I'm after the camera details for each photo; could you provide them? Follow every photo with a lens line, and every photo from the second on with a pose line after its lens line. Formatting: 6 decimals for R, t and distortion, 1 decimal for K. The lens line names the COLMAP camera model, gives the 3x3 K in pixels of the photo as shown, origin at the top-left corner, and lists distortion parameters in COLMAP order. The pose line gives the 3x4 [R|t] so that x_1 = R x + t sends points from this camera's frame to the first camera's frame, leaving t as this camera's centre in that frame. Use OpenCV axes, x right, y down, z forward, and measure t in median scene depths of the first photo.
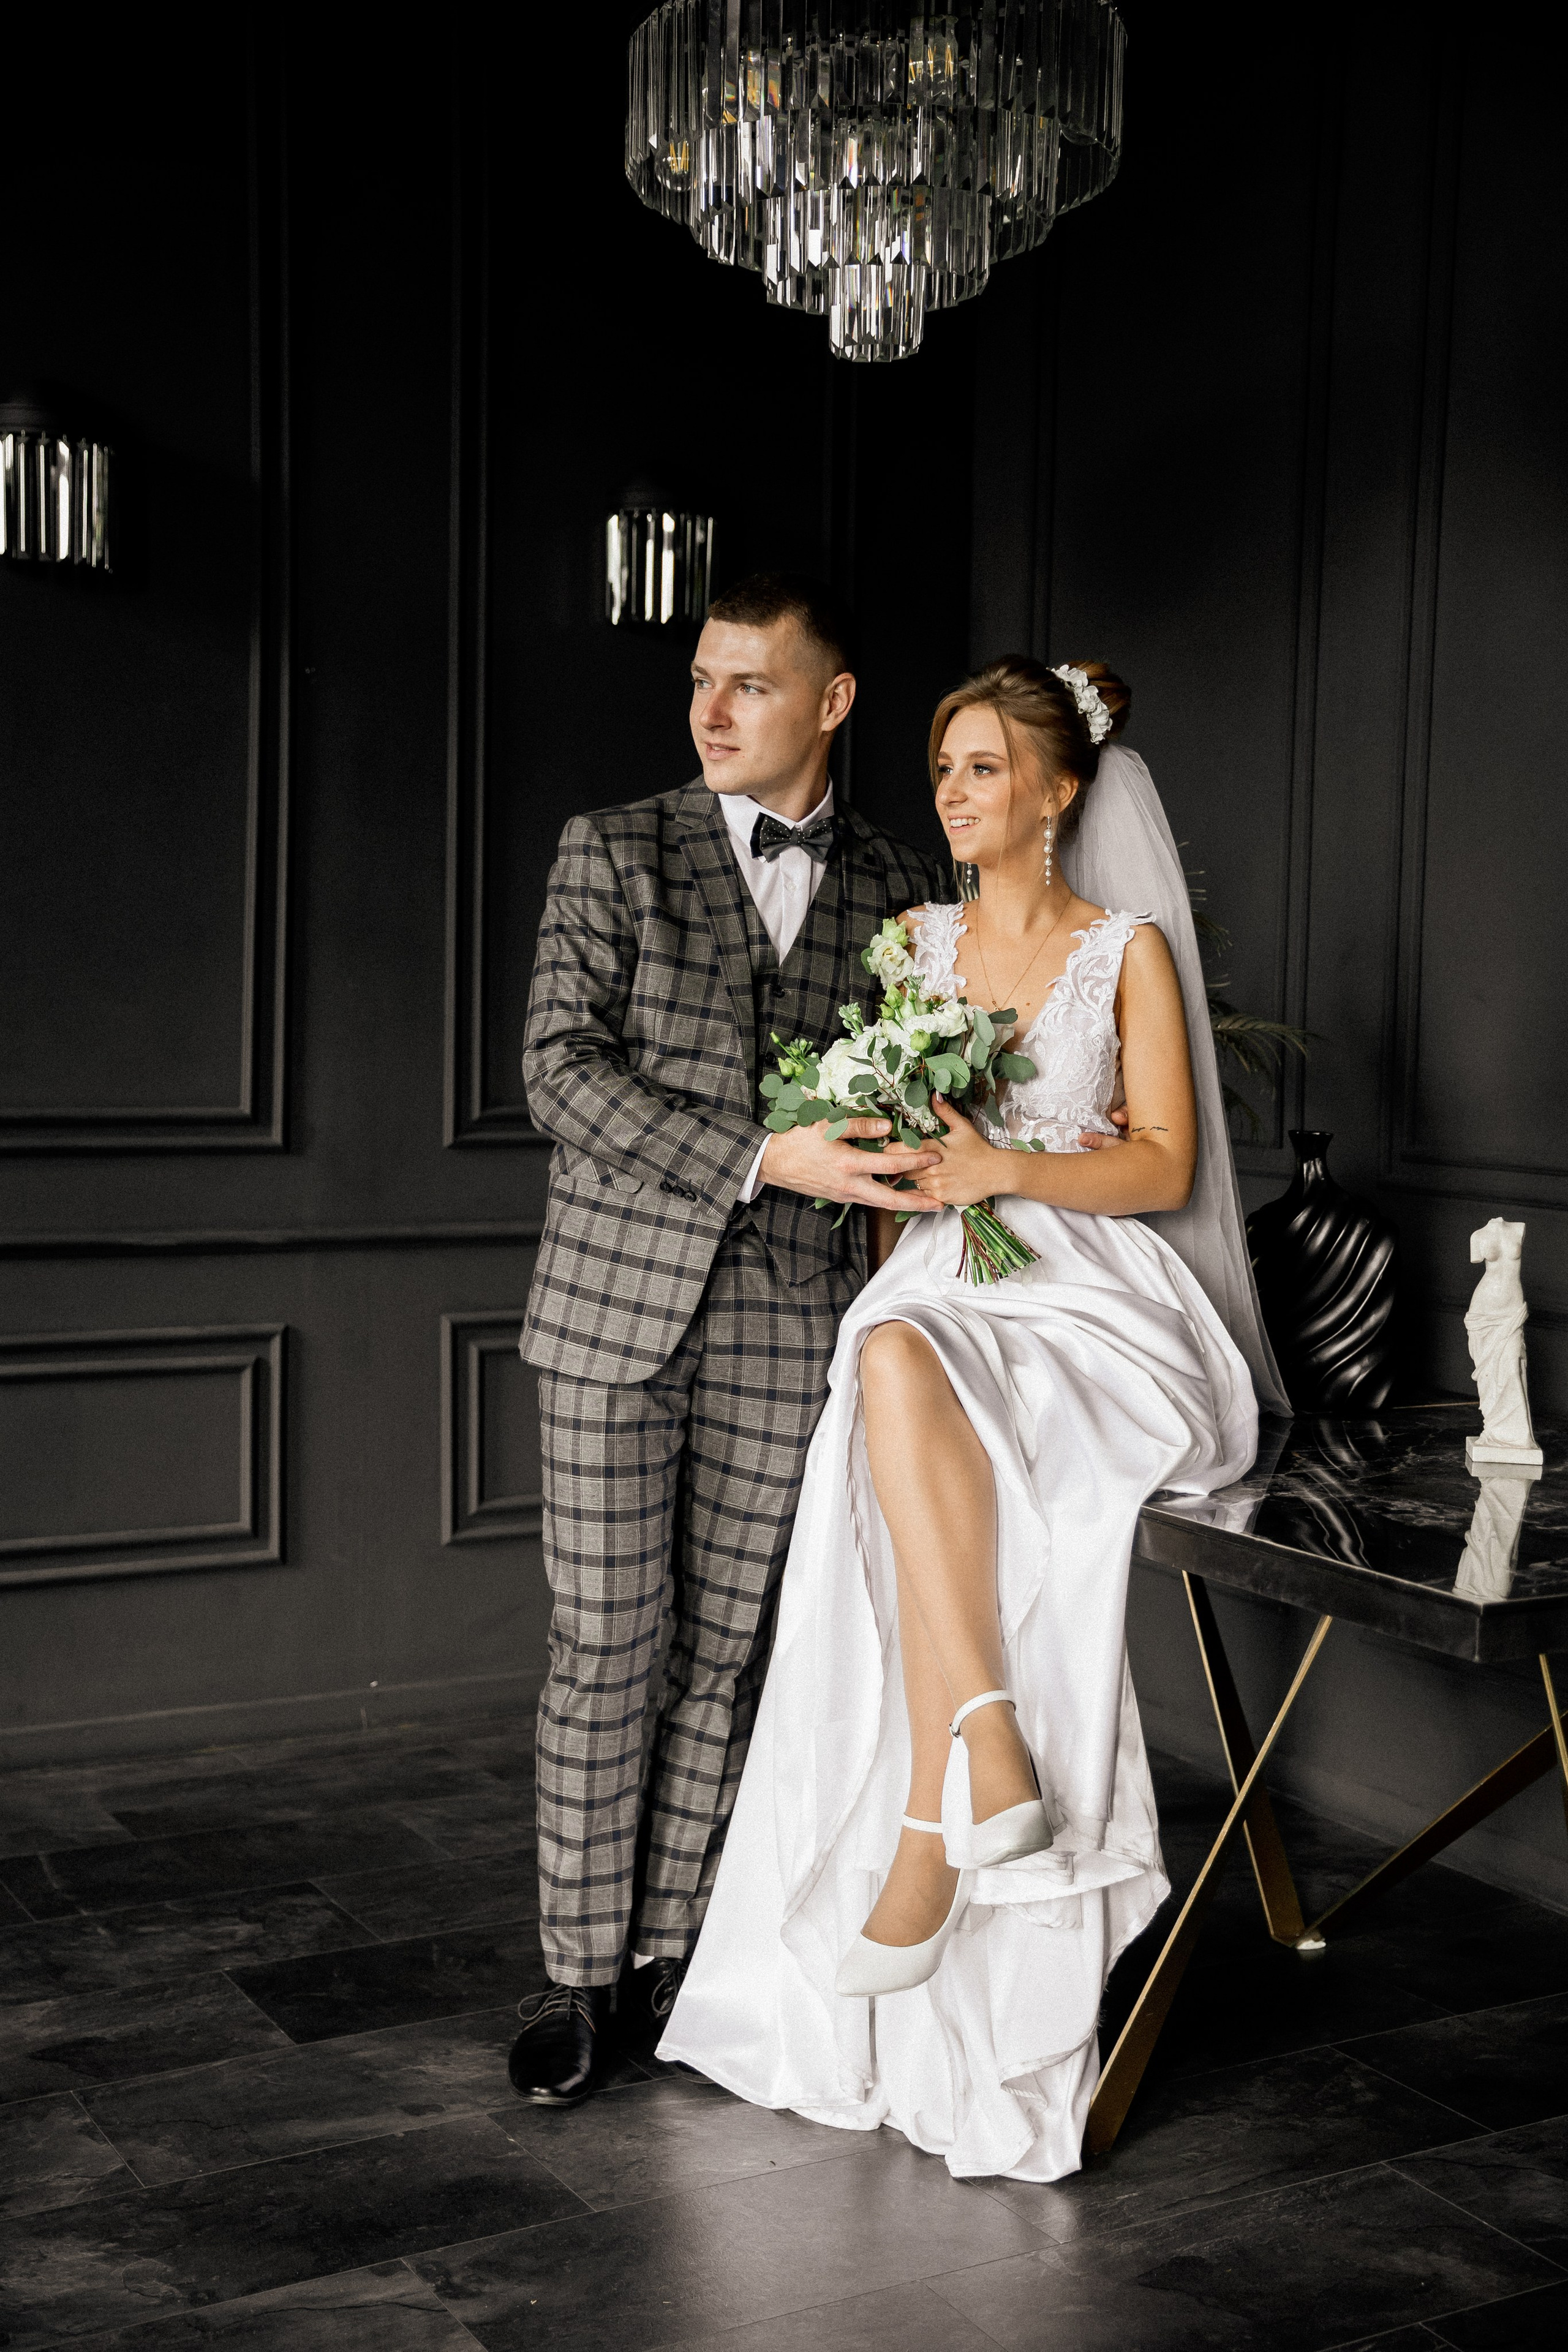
lens RADIAL K [[2716.1, 0, 784.0], [0, 2716.1, 1217.9], [0, 0, 1]] dist [0.006197, 0.012551]
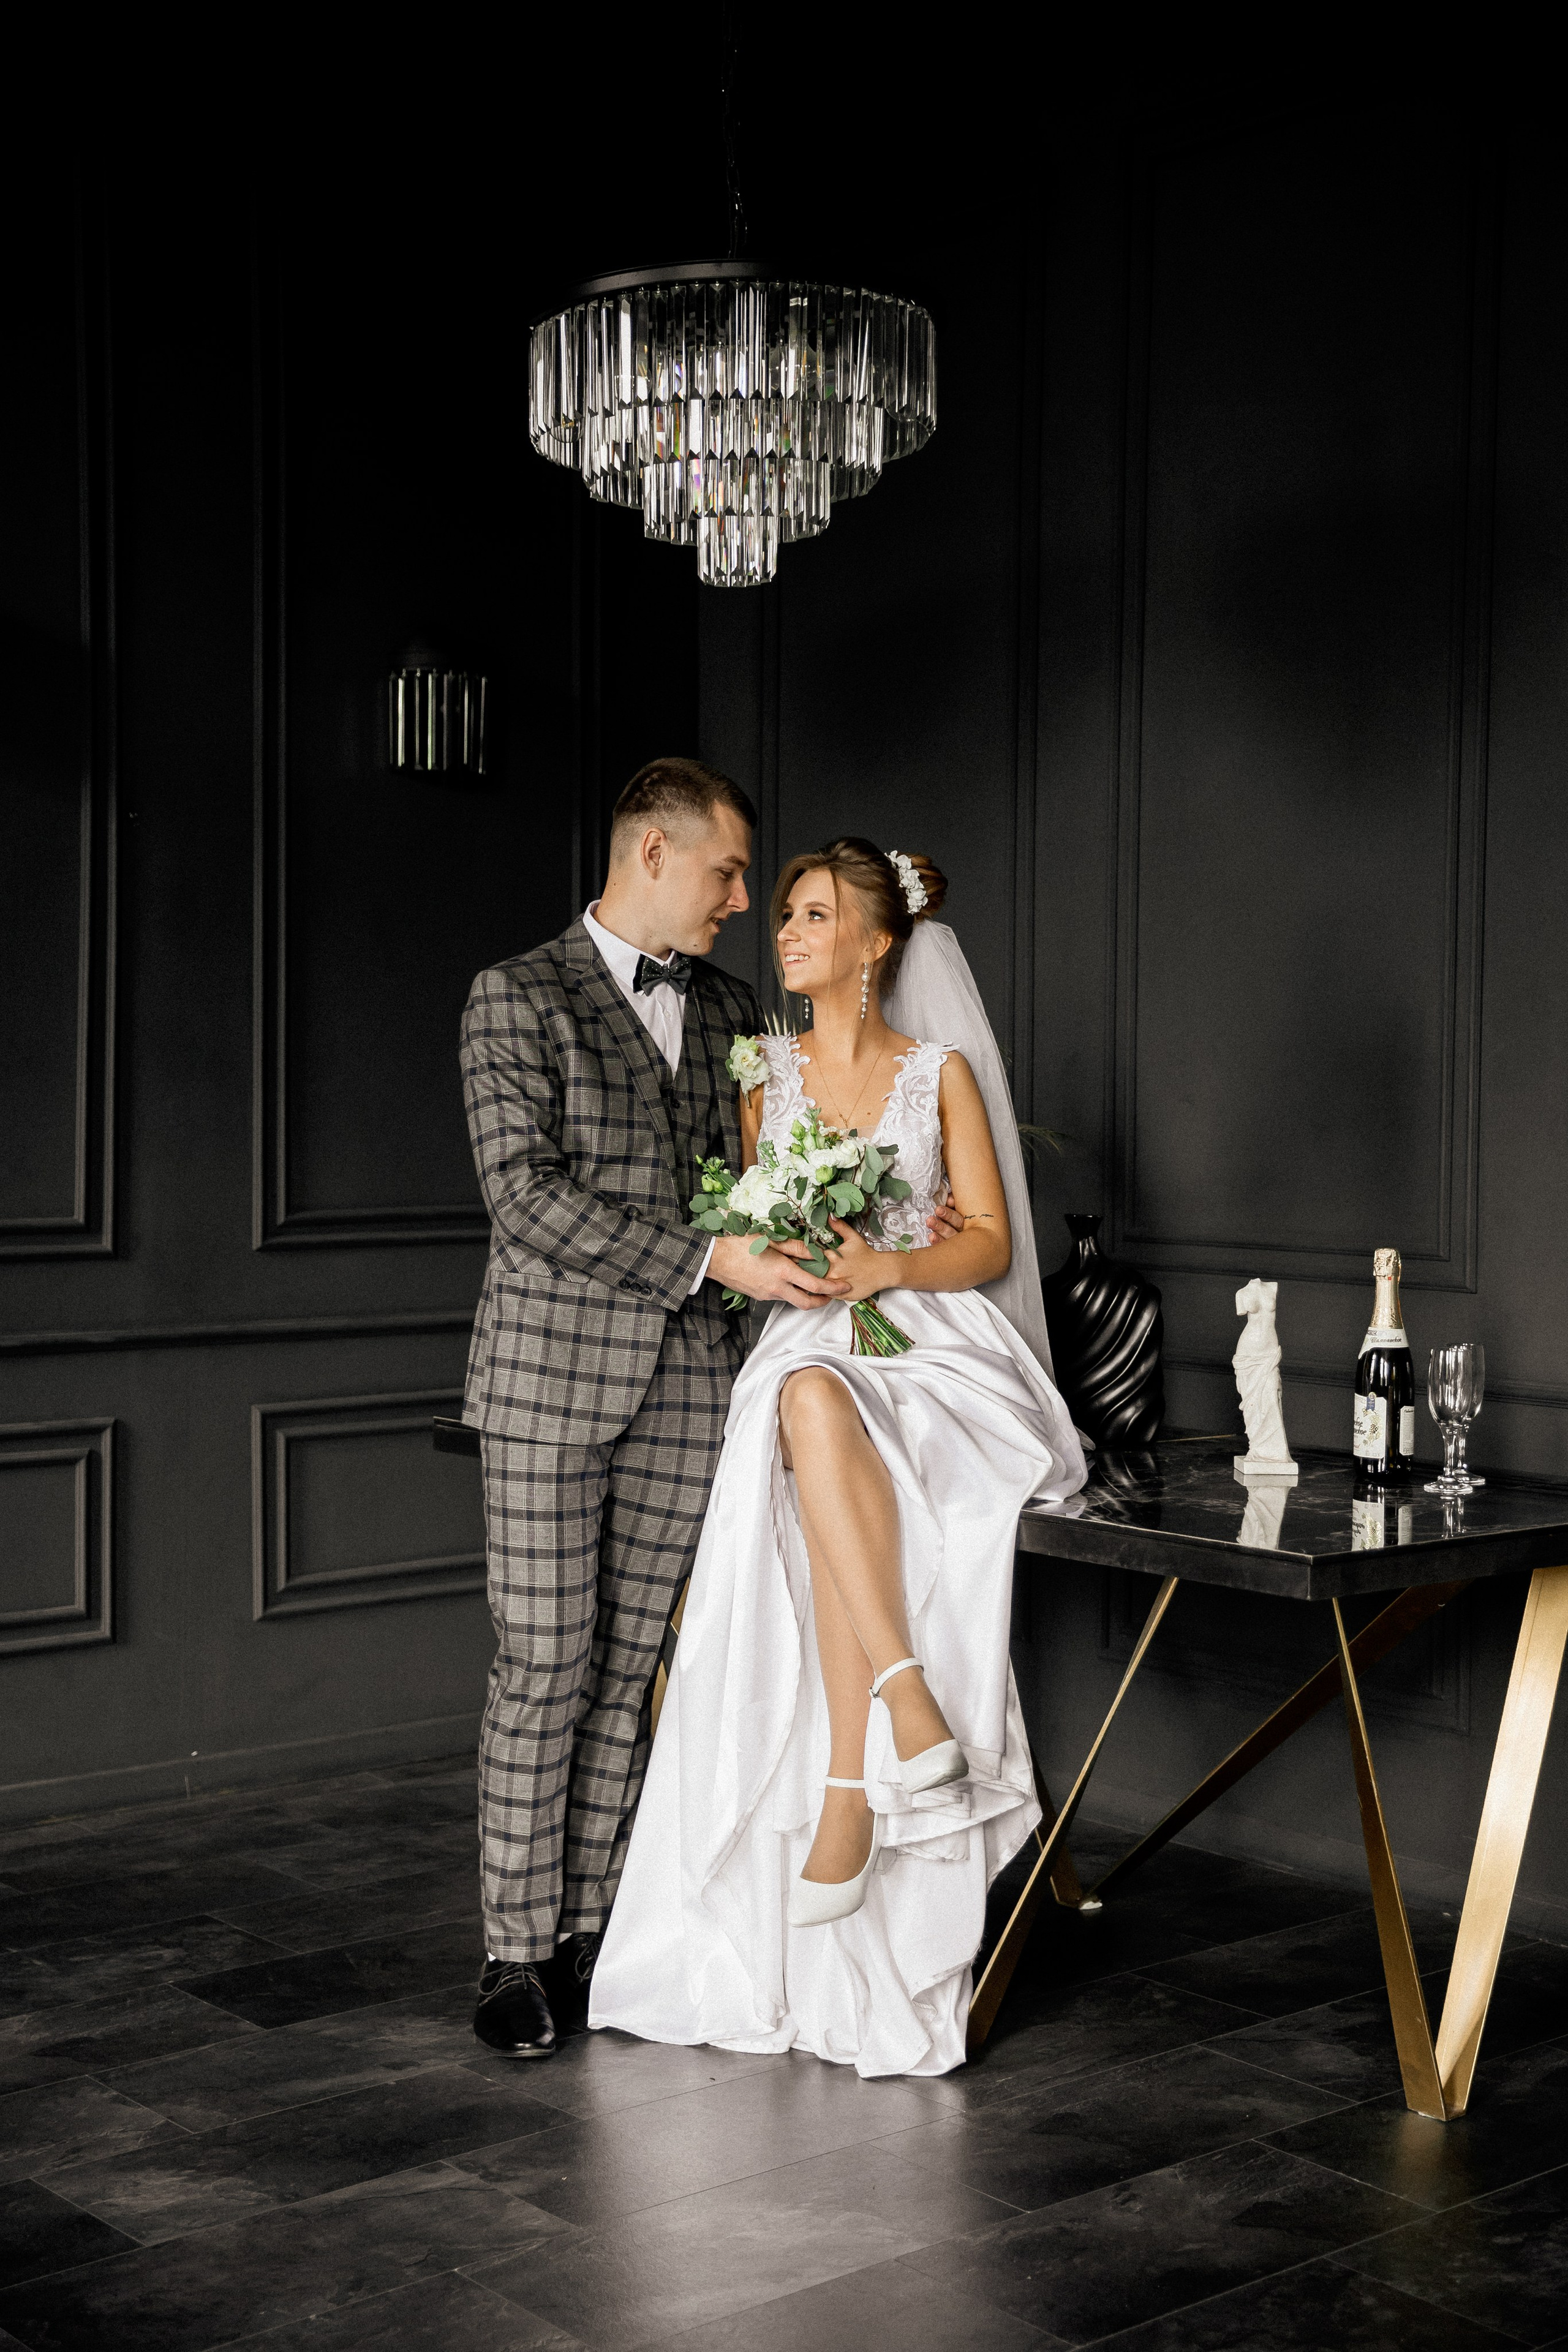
lens RADIAL K [[3012.1, 0, 784.0], [0, 3012.1, 1176.0], [0, 0, 1]] dist [0.007774, -0.055591]
pose [[0.982651, -0.019243, 0.184465, -0.196175], [0.028642, 0.998416, -0.048422, 0.012308], [-0.183241, 0.052865, 0.981645, -0.313745]]
